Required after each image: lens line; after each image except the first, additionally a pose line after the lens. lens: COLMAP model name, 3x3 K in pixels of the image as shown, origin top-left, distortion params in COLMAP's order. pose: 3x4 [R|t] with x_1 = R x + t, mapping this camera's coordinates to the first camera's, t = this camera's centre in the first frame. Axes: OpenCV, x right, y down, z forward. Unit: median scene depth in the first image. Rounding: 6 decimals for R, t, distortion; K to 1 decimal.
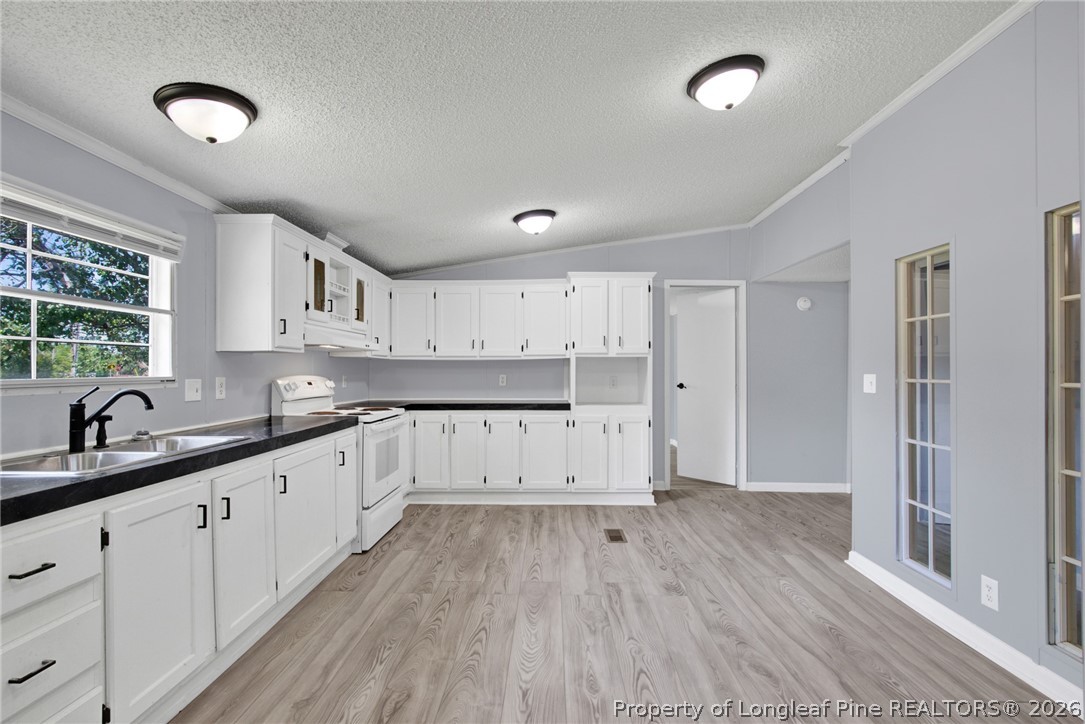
lens RADIAL K [[510.2, 0, 547.7], [0, 510.2, 373.4], [0, 0, 1]] dist [-0.025908, 0.008304]
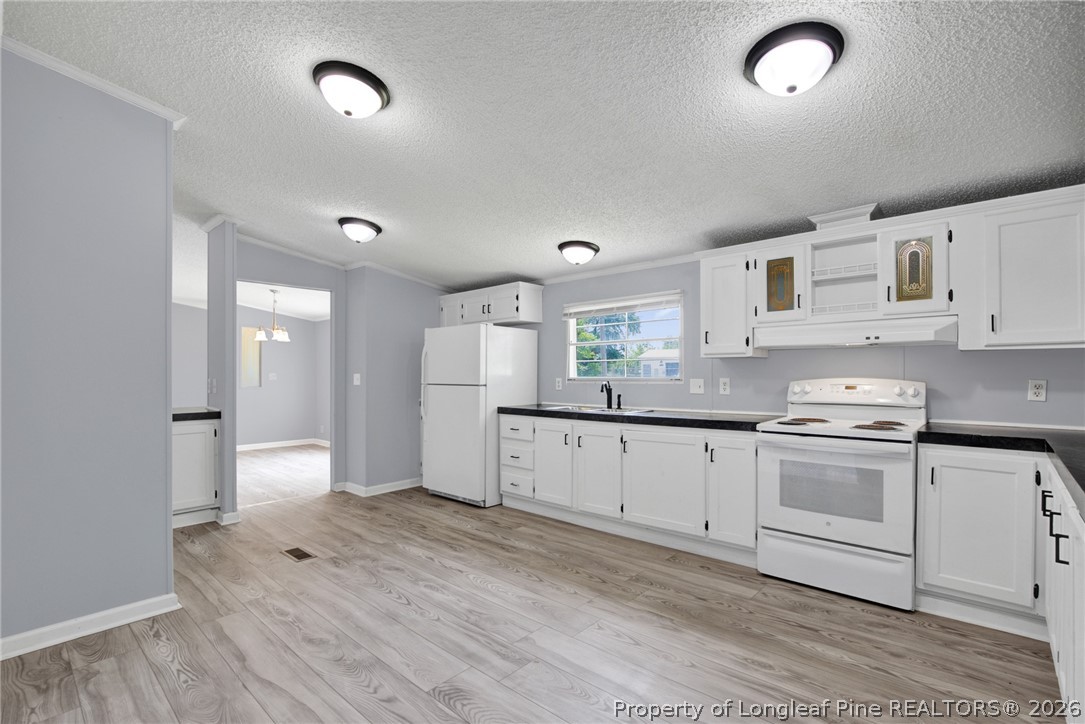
lens RADIAL K [[510.2, 0, 547.7], [0, 510.2, 373.4], [0, 0, 1]] dist [-0.025908, 0.008304]
pose [[-0.668034, 0.003731, -0.744121, 0.743864], [0.001832, 0.999993, 0.003369, -0.011942], [0.744129, 0.000887, -0.668036, 1.732316]]
